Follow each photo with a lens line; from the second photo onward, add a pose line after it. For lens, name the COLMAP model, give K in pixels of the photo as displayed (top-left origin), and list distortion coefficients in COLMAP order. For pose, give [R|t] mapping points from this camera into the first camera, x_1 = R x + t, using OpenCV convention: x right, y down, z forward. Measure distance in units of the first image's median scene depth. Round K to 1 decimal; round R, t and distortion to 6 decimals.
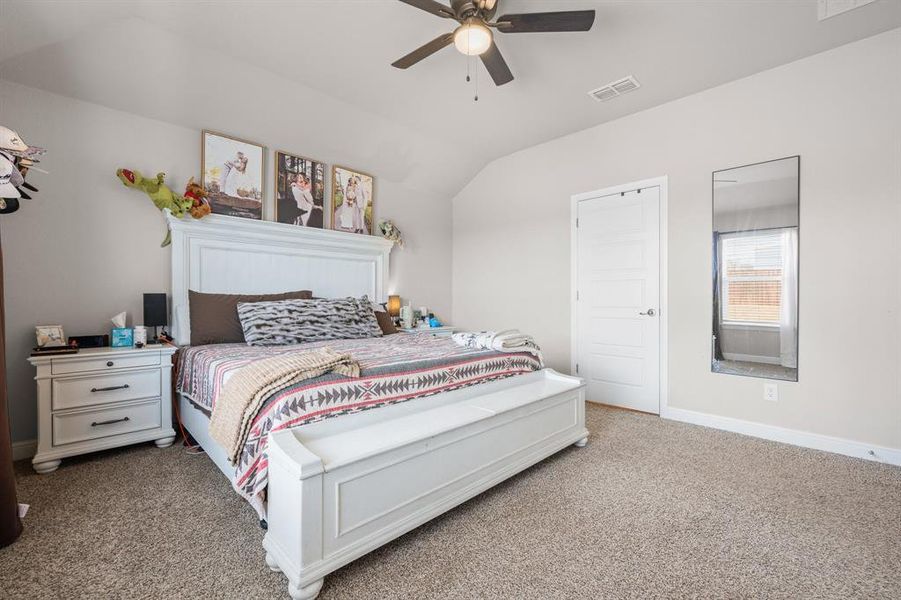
lens RADIAL K [[382.4, 0, 451.6], [0, 382.4, 301.0], [0, 0, 1]] dist [0.000314, 0.000009]
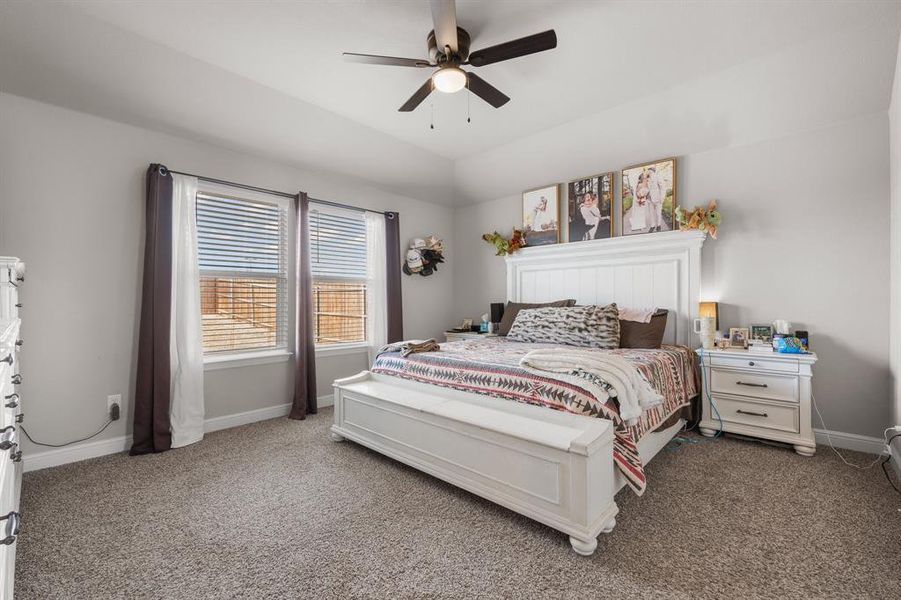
lens RADIAL K [[382.4, 0, 451.6], [0, 382.4, 301.0], [0, 0, 1]] dist [0.000314, 0.000009]
pose [[0.044682, -0.006896, -0.998977, 0.749149], [0.000364, 0.999976, -0.006887, -0.015336], [0.999001, -0.000056, 0.044684, 0.608824]]
